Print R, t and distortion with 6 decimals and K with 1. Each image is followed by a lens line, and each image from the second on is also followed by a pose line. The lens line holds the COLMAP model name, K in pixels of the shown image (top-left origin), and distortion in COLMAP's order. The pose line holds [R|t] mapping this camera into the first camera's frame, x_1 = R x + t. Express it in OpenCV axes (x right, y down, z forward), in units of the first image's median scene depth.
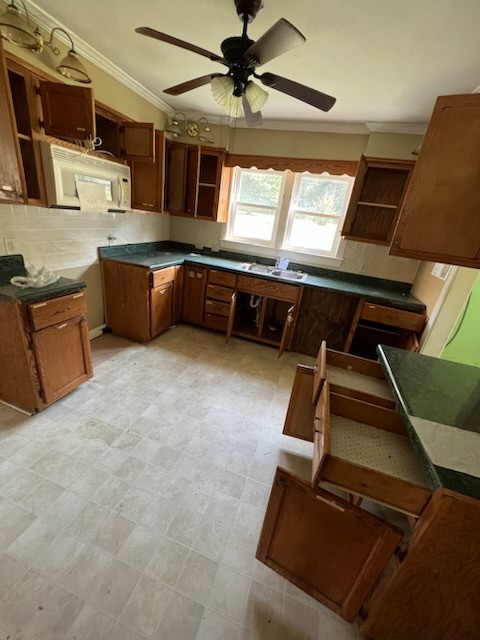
lens RADIAL K [[258.2, 0, 239.9], [0, 258.2, 317.3], [0, 0, 1]] dist [0.000311, 0.000132]
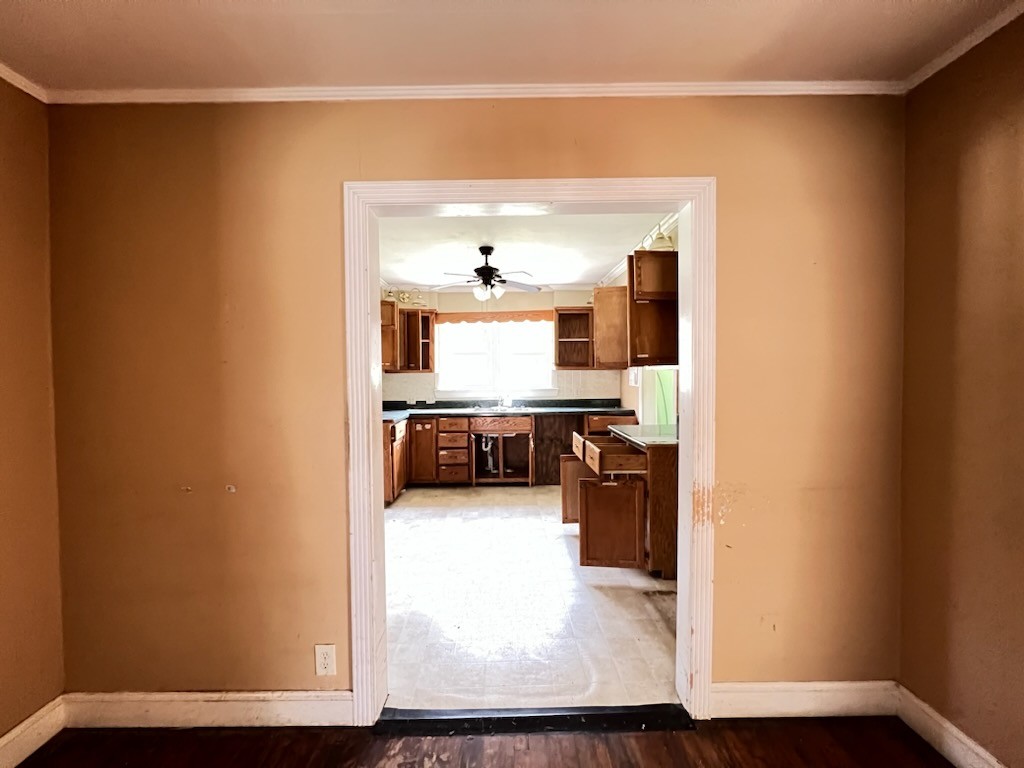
lens RADIAL K [[413.1, 0, 507.2], [0, 413.1, 384.5], [0, 0, 1]] dist [0.000311, 0.000132]
pose [[0.937833, -0.146652, 0.314582, -0.364398], [0.241521, 0.926664, -0.288030, 0.219871], [-0.249271, 0.346103, 0.904476, -0.547471]]
